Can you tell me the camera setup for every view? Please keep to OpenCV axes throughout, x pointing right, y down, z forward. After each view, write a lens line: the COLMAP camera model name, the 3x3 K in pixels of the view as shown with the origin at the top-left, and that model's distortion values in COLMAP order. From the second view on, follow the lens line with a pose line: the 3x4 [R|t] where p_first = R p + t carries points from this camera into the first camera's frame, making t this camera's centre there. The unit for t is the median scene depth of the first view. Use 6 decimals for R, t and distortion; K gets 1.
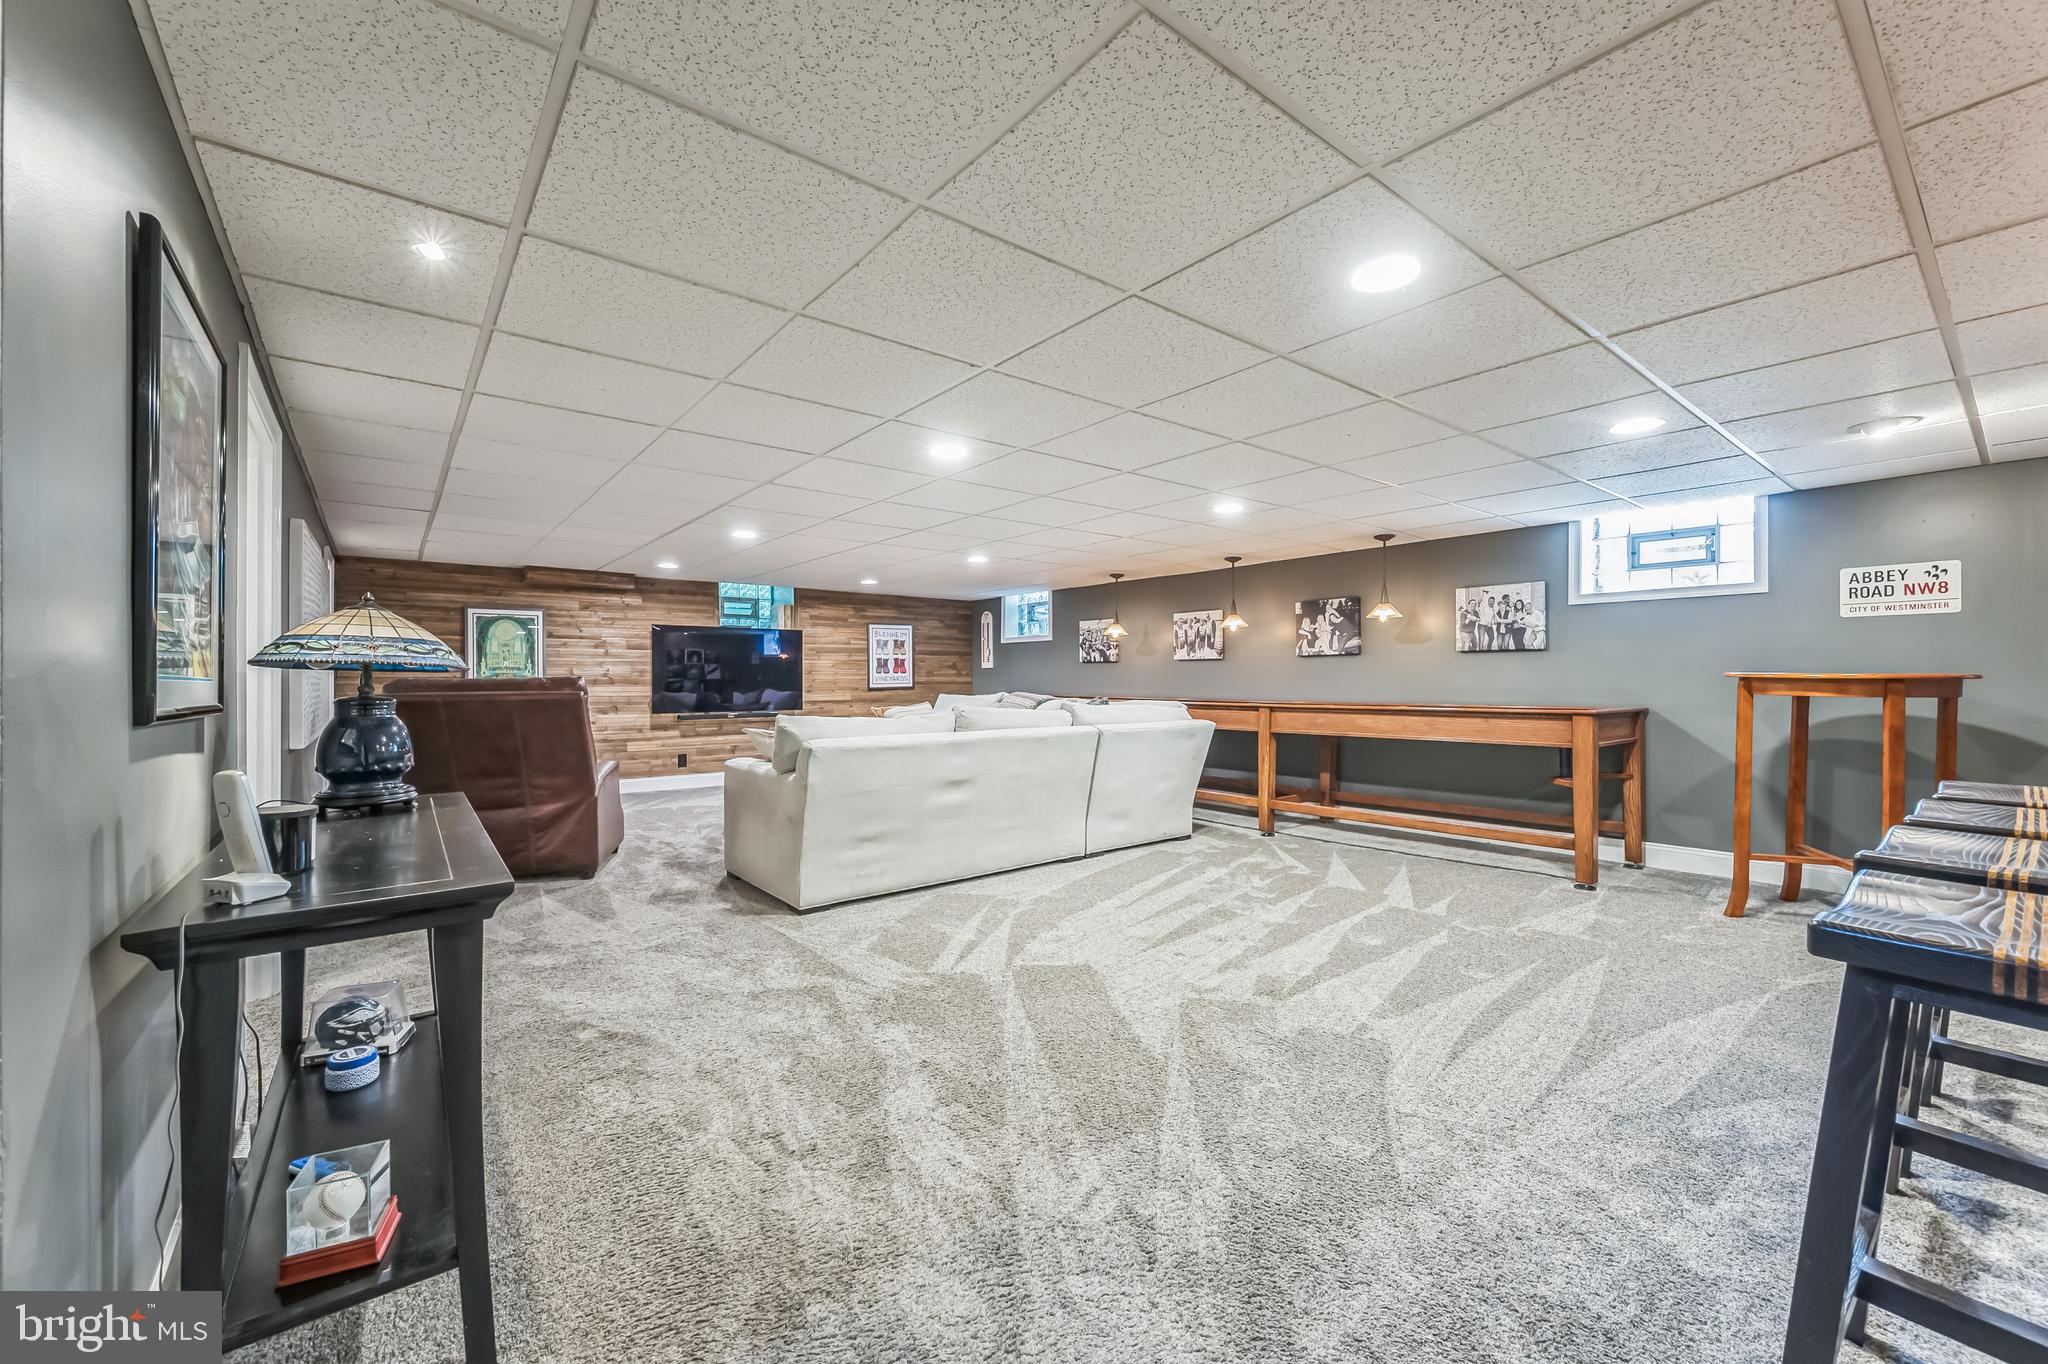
lens RADIAL K [[817.6, 0, 1022.5], [0, 817.6, 681.6], [0, 0, 1]] dist [-0.003083, -0.000528]
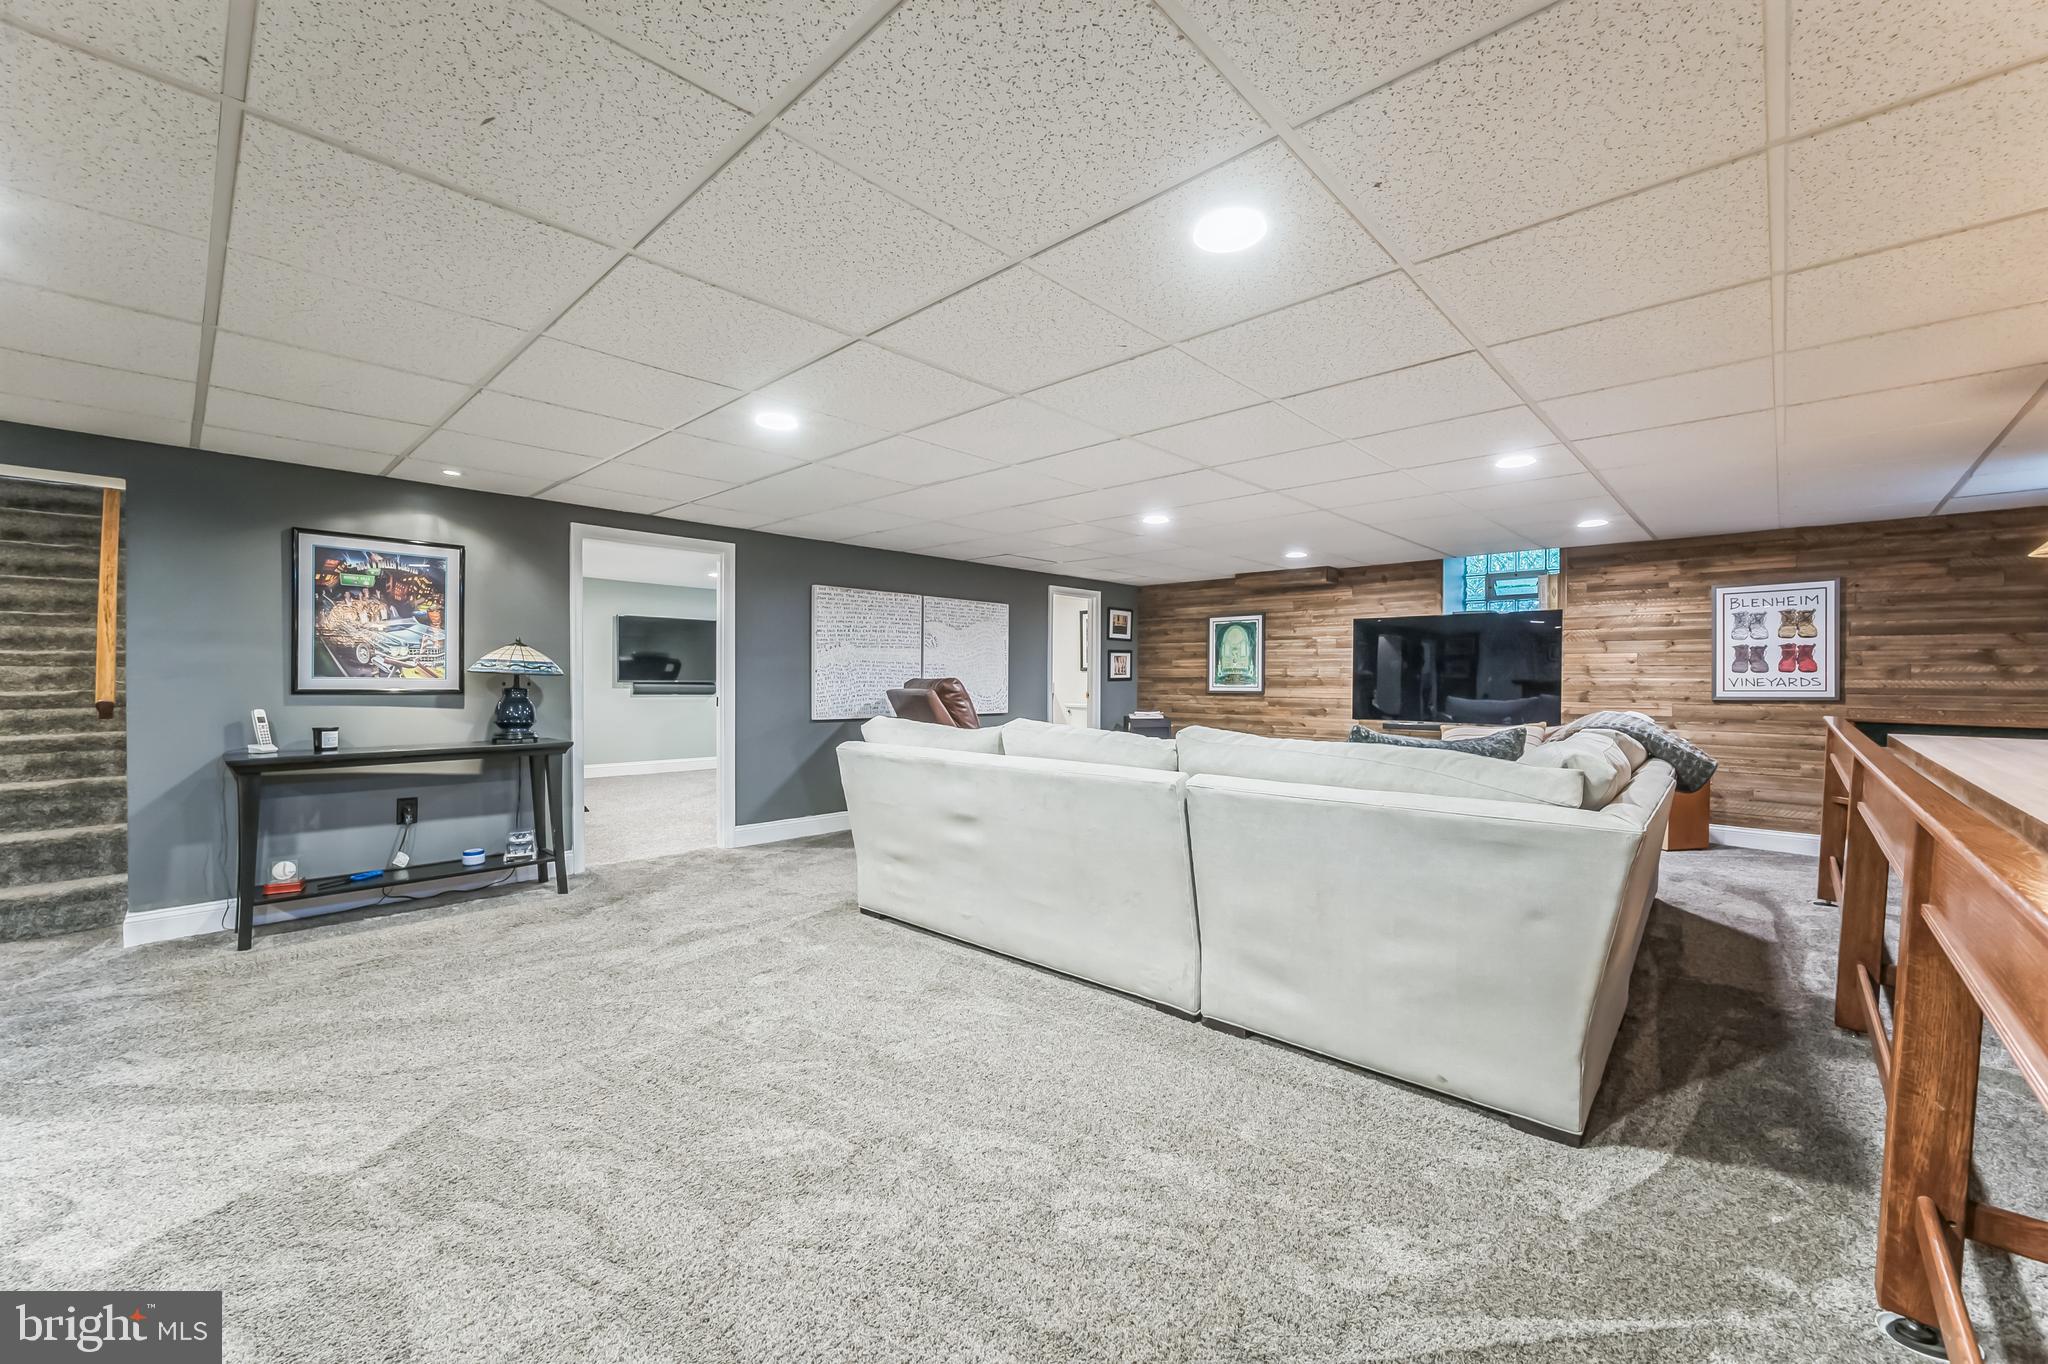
lens RADIAL K [[817.6, 0, 1020.3], [0, 817.6, 678.0], [0, 0, 1]] dist [-0.003083, -0.000528]
pose [[0.141375, 0.003107, -0.989951, 0.361649], [-0.004994, 0.999985, 0.002426, -0.005987], [0.989944, 0.004600, 0.141388, 0.491281]]
